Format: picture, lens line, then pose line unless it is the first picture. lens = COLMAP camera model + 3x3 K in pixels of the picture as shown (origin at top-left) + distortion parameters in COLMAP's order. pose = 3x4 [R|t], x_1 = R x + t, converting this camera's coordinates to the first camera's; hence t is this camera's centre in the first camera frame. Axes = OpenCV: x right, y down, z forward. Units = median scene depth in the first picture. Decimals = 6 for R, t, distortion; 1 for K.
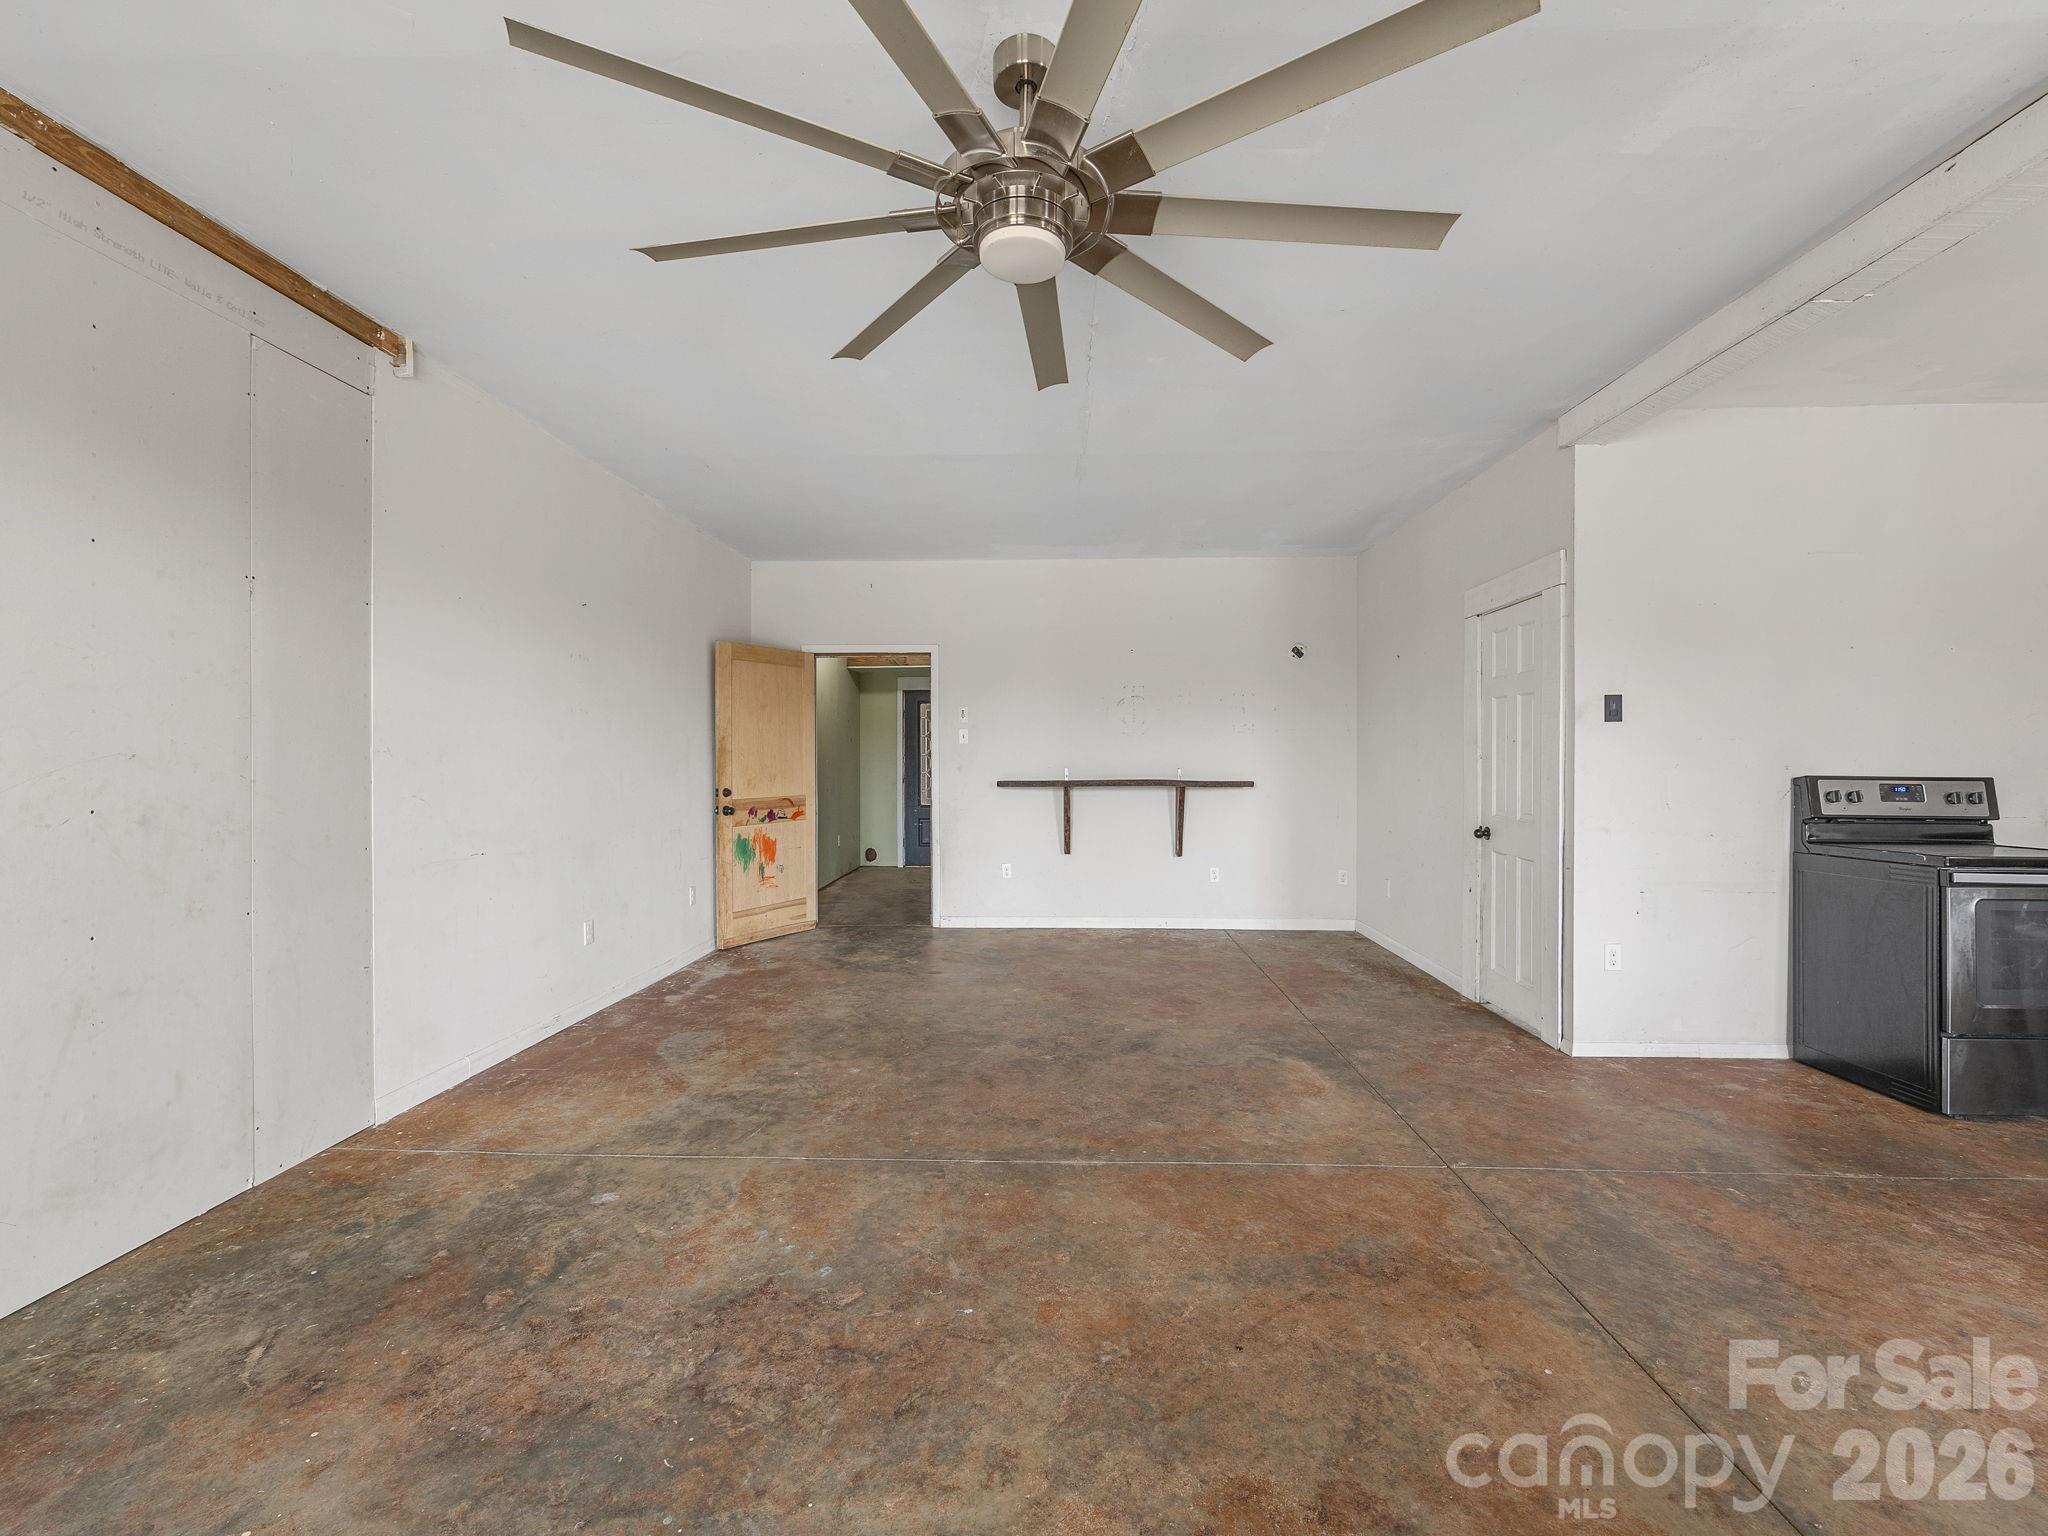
lens RADIAL K [[1446.4, 0, 1024.0], [0, 1446.4, 768.0], [0, 0, 1]] dist [-0.050449, 0.022421]
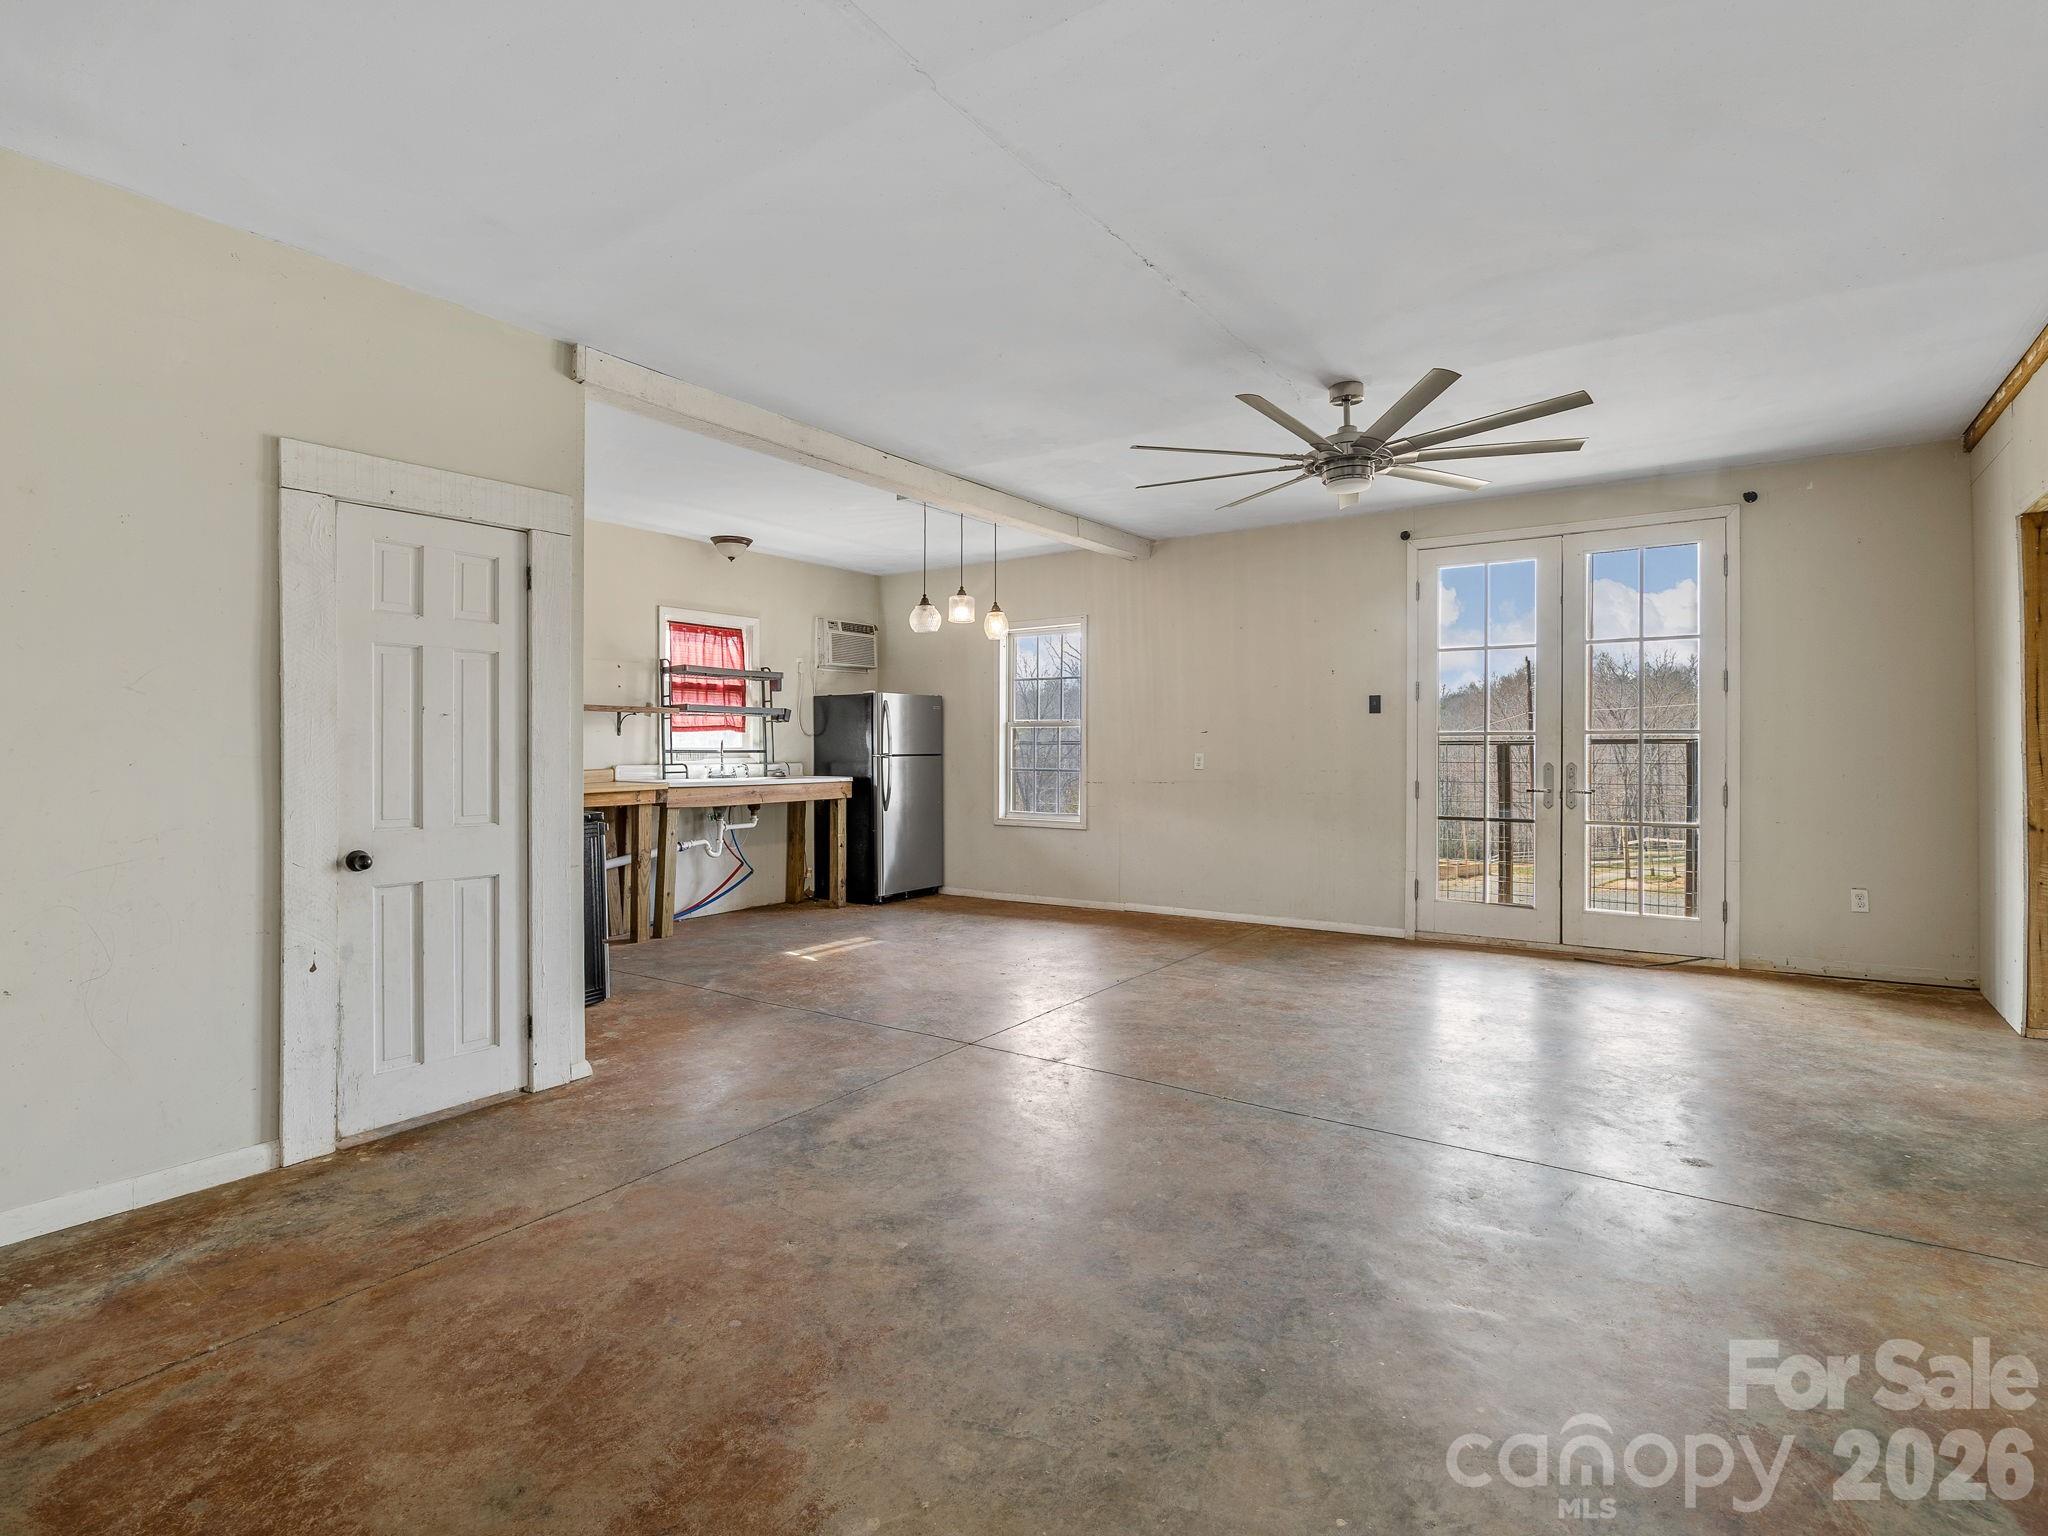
lens RADIAL K [[1446.4, 0, 1024.0], [0, 1446.4, 768.0], [0, 0, 1]] dist [-0.050449, 0.022421]
pose [[-0.924720, 0.002011, 0.380643, -0.183649], [0.011719, 0.999662, 0.023190, -0.002330], [-0.380468, 0.025905, -0.924431, 1.604849]]
